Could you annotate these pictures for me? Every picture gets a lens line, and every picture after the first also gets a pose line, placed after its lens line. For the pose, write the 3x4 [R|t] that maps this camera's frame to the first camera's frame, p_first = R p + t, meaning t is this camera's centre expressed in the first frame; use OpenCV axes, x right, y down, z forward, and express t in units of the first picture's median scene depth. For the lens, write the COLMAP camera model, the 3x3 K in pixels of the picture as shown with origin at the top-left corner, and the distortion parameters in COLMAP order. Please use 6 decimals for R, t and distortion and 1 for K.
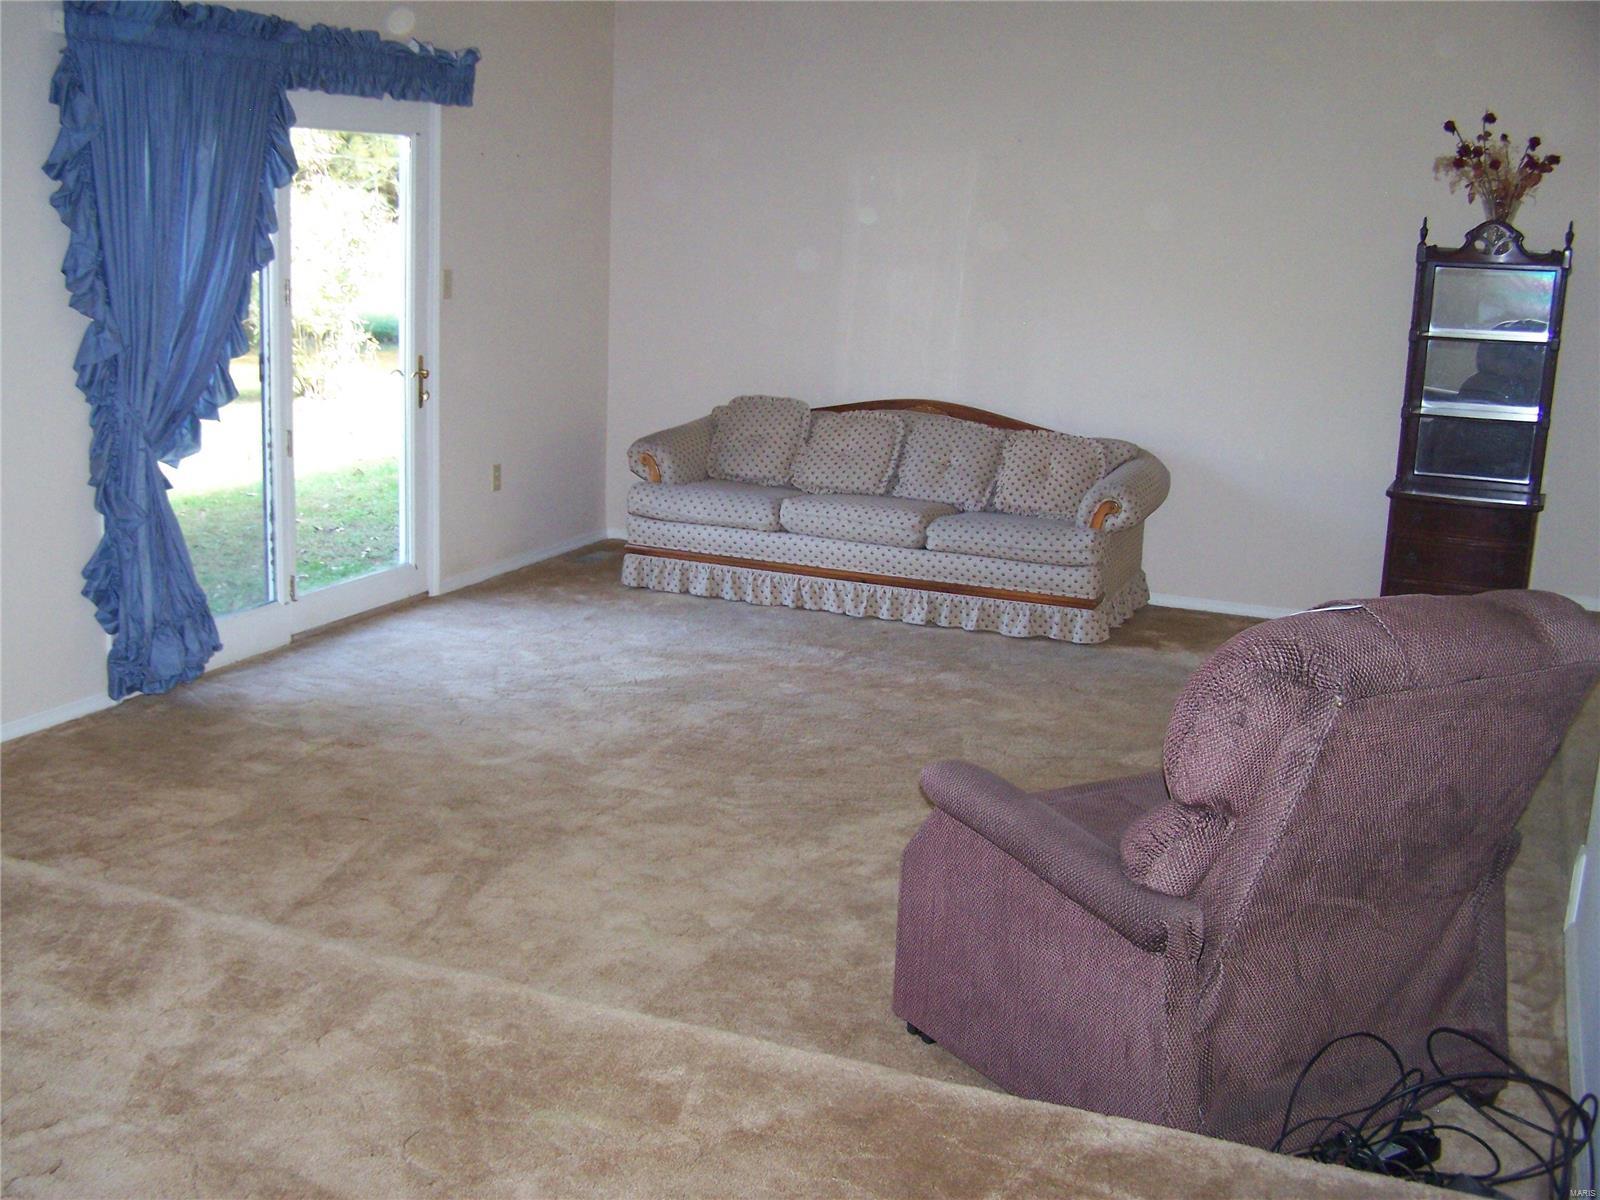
lens RADIAL K [[1780.2, 0, 730.7], [0, 1780.2, 601.1], [0, 0, 1]] dist [-0.201485, 0.412330]
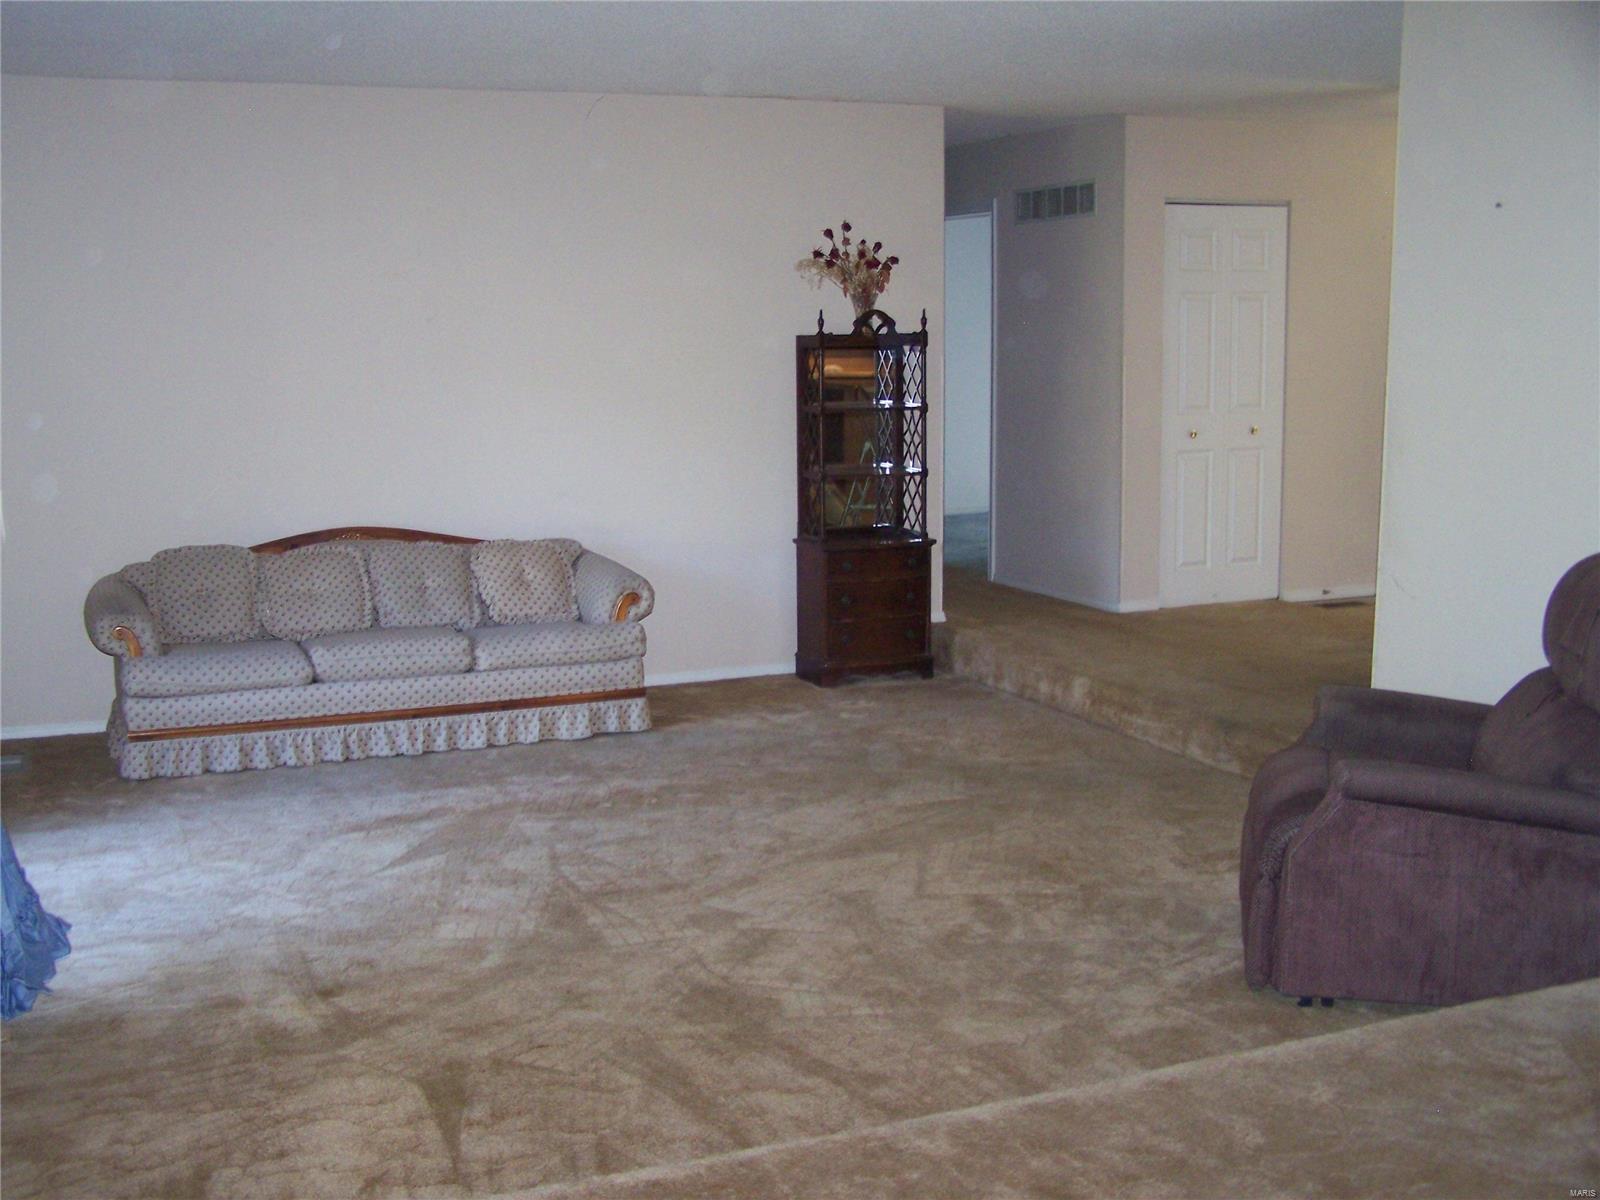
lens RADIAL K [[1780.2, 0, 730.7], [0, 1780.2, 601.1], [0, 0, 1]] dist [-0.201485, 0.412330]
pose [[0.708860, -0.149947, 0.689227, -0.459026], [0.192498, 0.981175, 0.015482, -0.055267], [-0.678574, 0.121700, 0.724380, 0.191120]]
